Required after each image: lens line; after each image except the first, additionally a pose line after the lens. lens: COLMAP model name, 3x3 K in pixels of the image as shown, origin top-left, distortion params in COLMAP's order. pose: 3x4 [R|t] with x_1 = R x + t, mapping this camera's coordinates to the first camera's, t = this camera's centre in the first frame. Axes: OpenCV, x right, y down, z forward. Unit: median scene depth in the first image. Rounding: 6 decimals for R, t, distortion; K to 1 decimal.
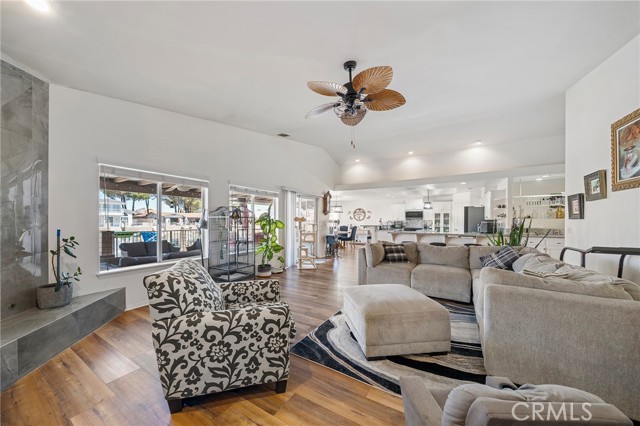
lens RADIAL K [[226.8, 0, 318.2], [0, 226.8, 219.5], [0, 0, 1]] dist [0.018090, 0.000002]
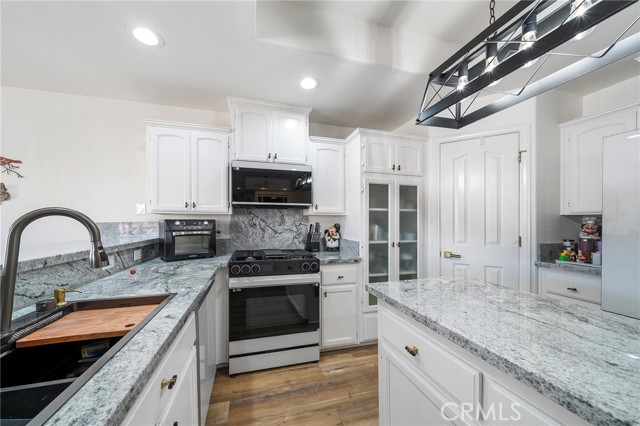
lens RADIAL K [[220.9, 0, 315.6], [0, 220.9, 221.2], [0, 0, 1]] dist [-0.000862, -0.000053]
pose [[0.677507, -0.001343, 0.735515, 0.498561], [-0.005505, 0.999961, 0.006896, 0.013022], [-0.735496, -0.008721, 0.677473, 1.389854]]
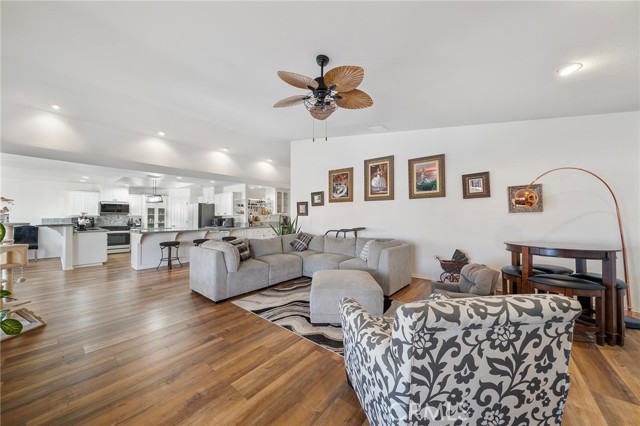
lens RADIAL K [[218.1, 0, 317.9], [0, 218.1, 214.8], [0, 0, 1]] dist [-0.001546, -0.000107]
pose [[0.146259, 0.010809, 0.989187, -0.328737], [-0.005788, 0.999933, -0.010071, 0.005513], [-0.989229, -0.004253, 0.146312, 0.374727]]
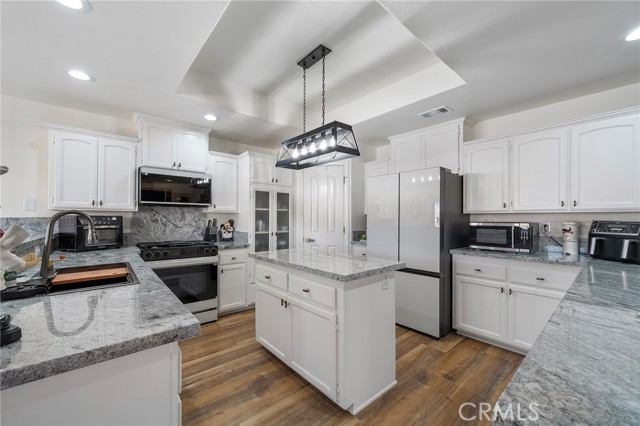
lens RADIAL K [[246.9, 0, 312.1], [0, 246.9, 216.6], [0, 0, 1]] dist [-0.000541, -0.000100]
pose [[0.321066, 0.004600, 0.947046, 0.344726], [-0.011823, 0.999930, -0.000848, 0.011809], [-0.946983, -0.010924, 0.321098, 1.276587]]
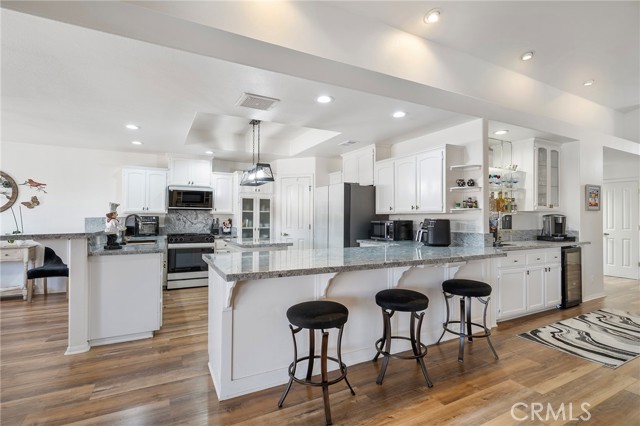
lens RADIAL K [[301.6, 0, 320.0], [0, 301.6, 213.0], [0, 0, 1]] dist [-0.002118, -0.000562]
pose [[0.517437, 0.014455, 0.855600, 0.152875], [-0.010225, 0.999890, -0.010709, 0.009248], [-0.855661, -0.003207, 0.517528, 0.899200]]
